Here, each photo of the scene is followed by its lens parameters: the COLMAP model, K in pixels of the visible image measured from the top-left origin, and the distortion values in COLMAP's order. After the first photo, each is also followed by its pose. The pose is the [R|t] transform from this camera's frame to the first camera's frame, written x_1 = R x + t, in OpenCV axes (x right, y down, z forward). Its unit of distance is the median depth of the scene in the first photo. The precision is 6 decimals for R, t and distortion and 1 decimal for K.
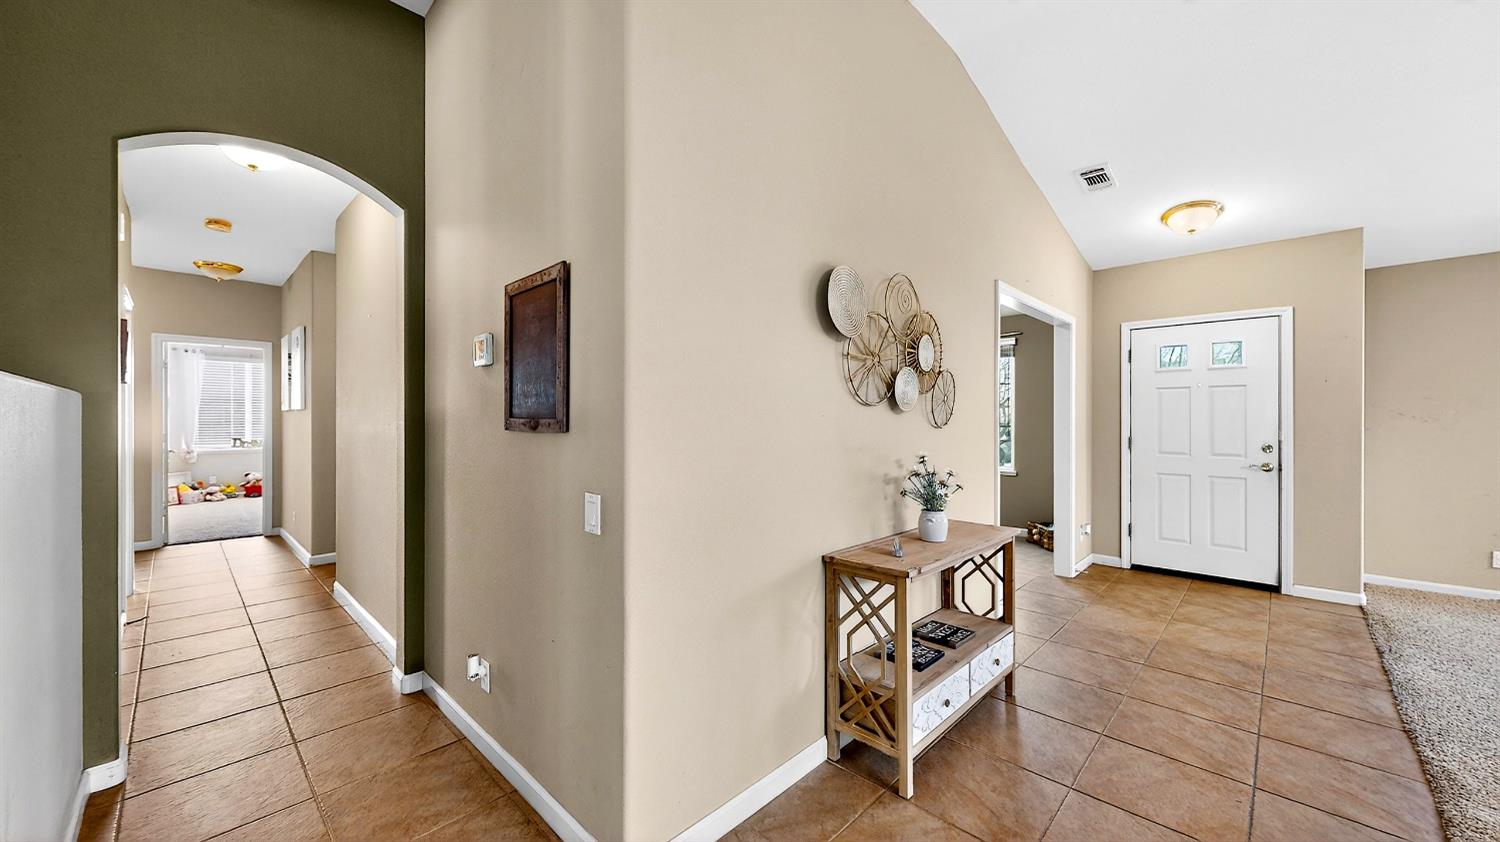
lens RADIAL K [[552.5, 0, 751.3], [0, 552.5, 420.8], [0, 0, 1]] dist [0.000162, -0.000062]
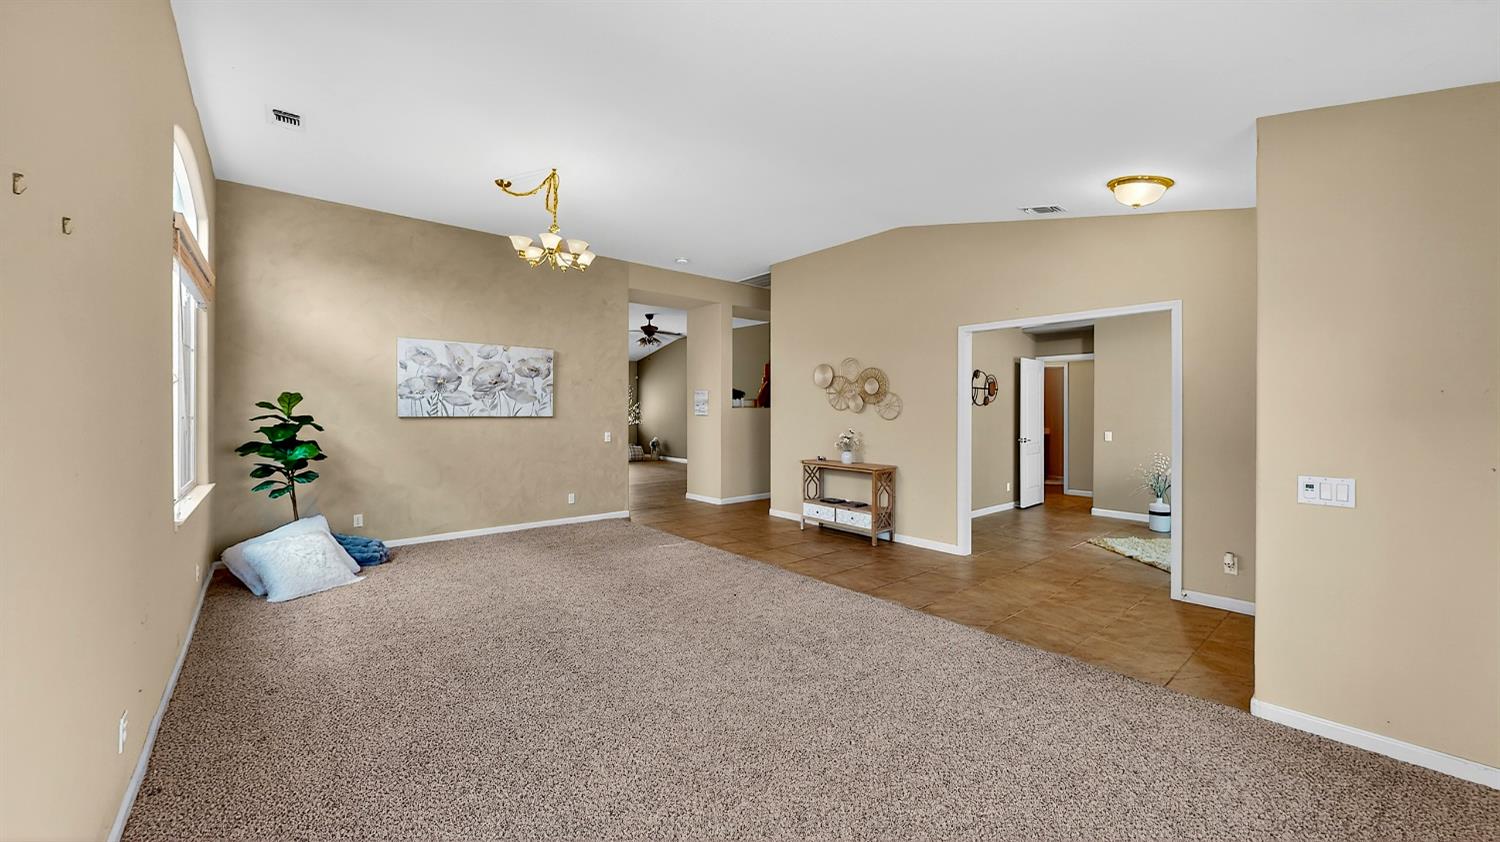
lens RADIAL K [[557.0, 0, 740.8], [0, 557.0, 414.3], [0, 0, 1]] dist [0.000305, -0.000004]
pose [[-0.098175, 0.000797, -0.995169, 2.069334], [-0.004862, 0.999987, 0.001281, -0.008525], [0.995157, 0.004965, -0.098170, 0.548640]]
